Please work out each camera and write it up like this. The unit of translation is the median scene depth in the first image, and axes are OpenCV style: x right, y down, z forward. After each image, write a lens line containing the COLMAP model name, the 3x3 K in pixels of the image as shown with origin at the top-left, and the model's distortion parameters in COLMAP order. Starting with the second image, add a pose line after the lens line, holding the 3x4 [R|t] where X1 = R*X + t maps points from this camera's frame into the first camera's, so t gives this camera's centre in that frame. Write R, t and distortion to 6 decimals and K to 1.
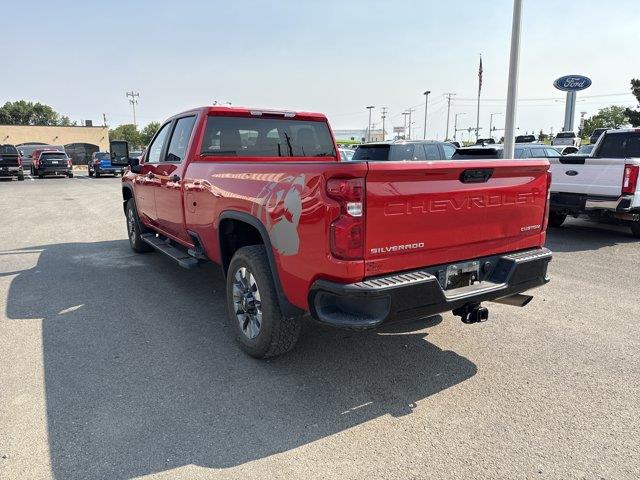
lens RADIAL K [[453.5, 0, 320.0], [0, 453.5, 240.0], [0, 0, 1]] dist [-0.000819, -0.003136]
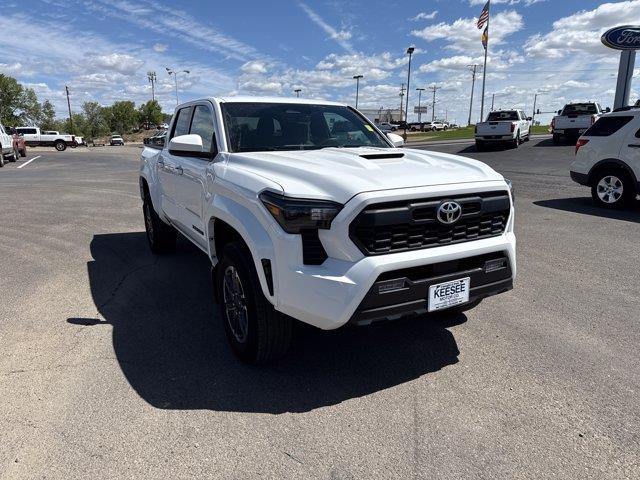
lens RADIAL K [[453.5, 0, 320.0], [0, 453.5, 240.0], [0, 0, 1]] dist [-0.000819, -0.003136]
pose [[0.994983, 0.037829, -0.092616, 0.166554], [-0.034683, 0.998773, 0.035351, -0.049255], [0.093840, -0.031961, 0.995074, 0.267739]]
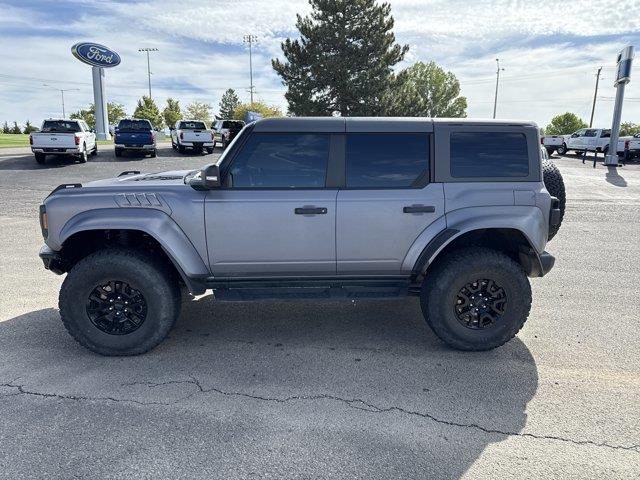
lens RADIAL K [[451.8, 0, 320.0], [0, 451.8, 240.0], [0, 0, 1]] dist [0.004283, -0.004602]
pose [[0.498685, -0.135138, 0.856184, 0.078028], [0.130883, 0.988186, 0.079740, -0.067222], [-0.856845, 0.072295, 0.510481, 0.352536]]
